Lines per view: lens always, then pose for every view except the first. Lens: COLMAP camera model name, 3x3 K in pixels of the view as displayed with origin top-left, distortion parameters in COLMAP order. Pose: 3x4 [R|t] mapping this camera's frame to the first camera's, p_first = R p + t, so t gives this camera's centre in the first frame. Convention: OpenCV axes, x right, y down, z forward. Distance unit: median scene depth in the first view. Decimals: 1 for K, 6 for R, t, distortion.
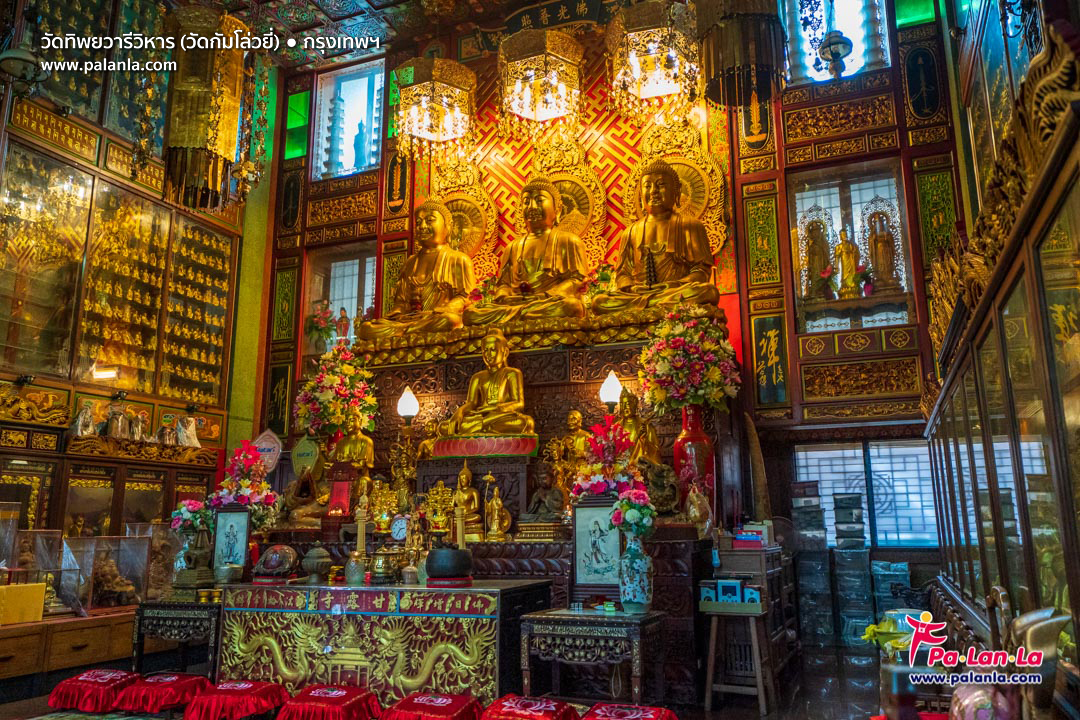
lens RADIAL K [[814.5, 0, 542.8], [0, 814.5, 358.1], [0, 0, 1]] dist [0.005292, 0.001204]
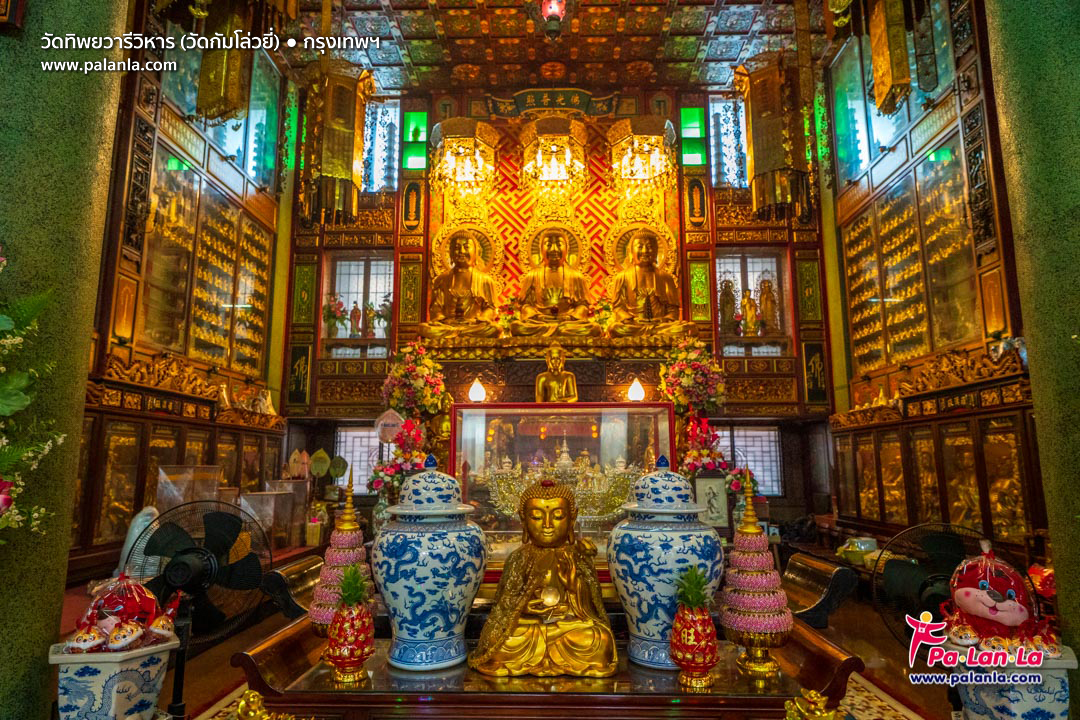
lens RADIAL K [[676.2, 0, 537.6], [0, 676.2, 359.0], [0, 0, 1]] dist [0.005080, 0.000086]
pose [[0.940318, 0.064157, 0.334194, -0.381872], [-0.078647, 0.996451, 0.029995, -0.032749], [-0.331084, -0.054488, 0.942027, -0.060607]]
